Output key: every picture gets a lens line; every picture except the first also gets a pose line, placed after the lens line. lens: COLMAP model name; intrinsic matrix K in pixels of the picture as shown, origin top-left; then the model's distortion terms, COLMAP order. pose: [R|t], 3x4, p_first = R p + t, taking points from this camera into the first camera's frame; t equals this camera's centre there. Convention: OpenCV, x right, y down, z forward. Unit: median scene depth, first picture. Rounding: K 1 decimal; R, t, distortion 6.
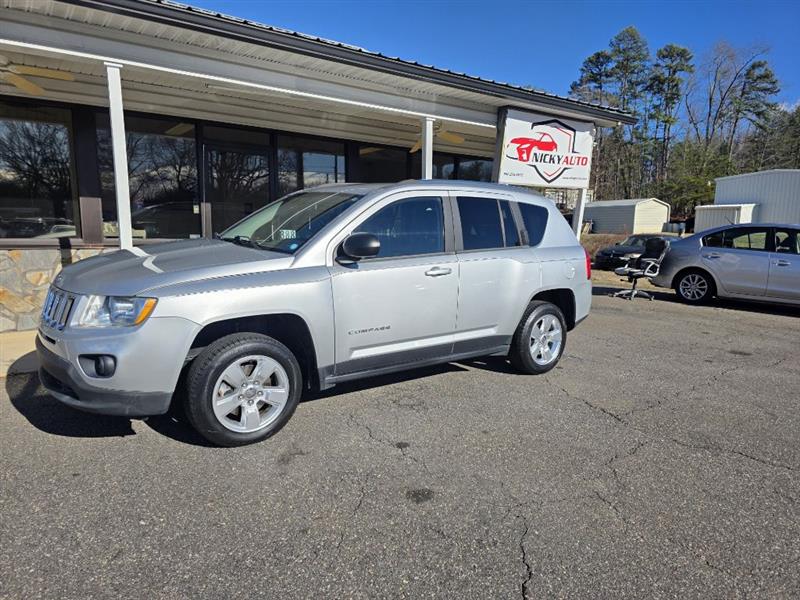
lens RADIAL K [[534.0, 0, 399.5], [0, 534.0, 298.4], [0, 0, 1]] dist [0.055171, -0.047554]
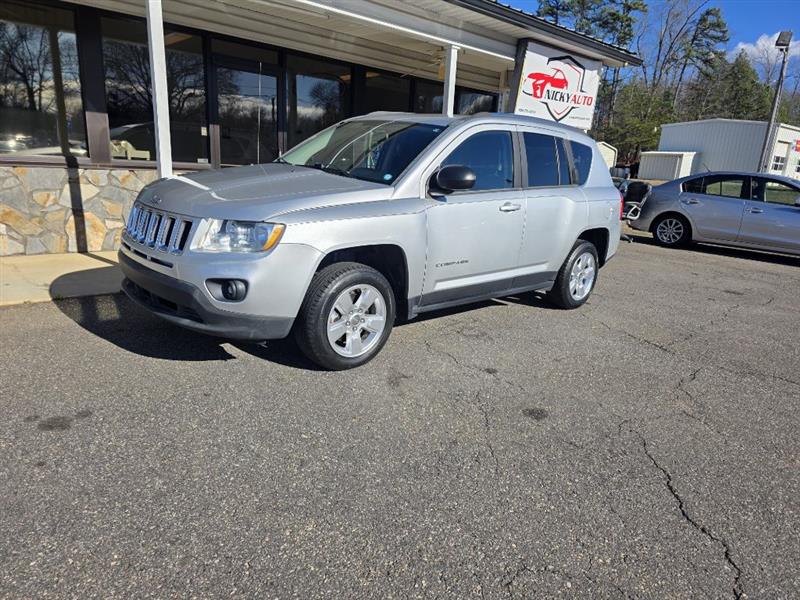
lens RADIAL K [[534.0, 0, 400.9], [0, 534.0, 303.7], [0, 0, 1]] dist [0.055171, -0.047554]
pose [[0.994412, 0.017052, 0.104179, -0.152928], [-0.030102, 0.991699, 0.125007, 0.006904], [-0.101183, -0.127445, 0.986671, -0.009659]]
